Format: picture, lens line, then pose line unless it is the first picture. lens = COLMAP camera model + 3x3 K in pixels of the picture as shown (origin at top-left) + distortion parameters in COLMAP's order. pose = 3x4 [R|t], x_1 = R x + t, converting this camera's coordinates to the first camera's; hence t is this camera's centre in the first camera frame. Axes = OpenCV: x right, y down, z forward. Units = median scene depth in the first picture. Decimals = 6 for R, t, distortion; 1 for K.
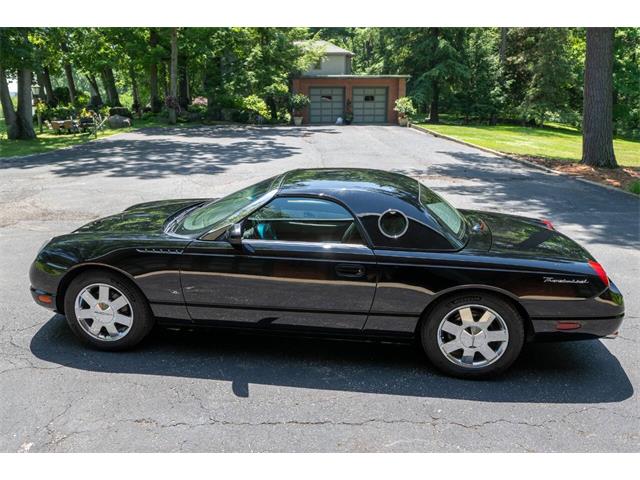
lens RADIAL K [[510.5, 0, 320.0], [0, 510.5, 240.0], [0, 0, 1]] dist [-0.003522, 0.004207]
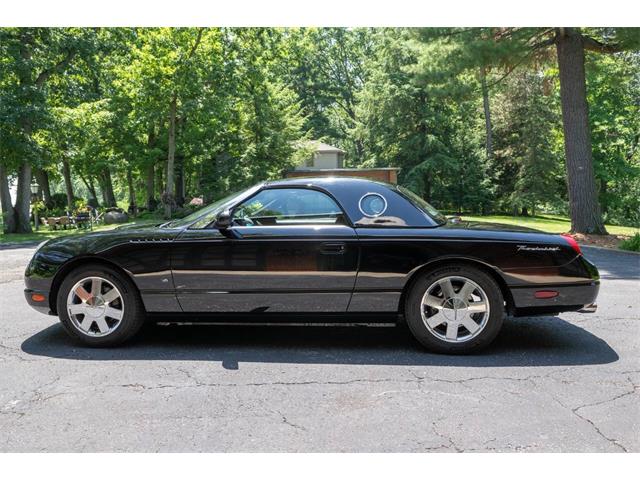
lens RADIAL K [[522.8, 0, 317.8], [0, 522.8, 249.0], [0, 0, 1]] dist [-0.000059, -0.008417]
pose [[0.999684, -0.024907, 0.003417, 0.020440], [0.025114, 0.983103, -0.181325, 0.222921], [0.001157, 0.181353, 0.983417, -0.048234]]
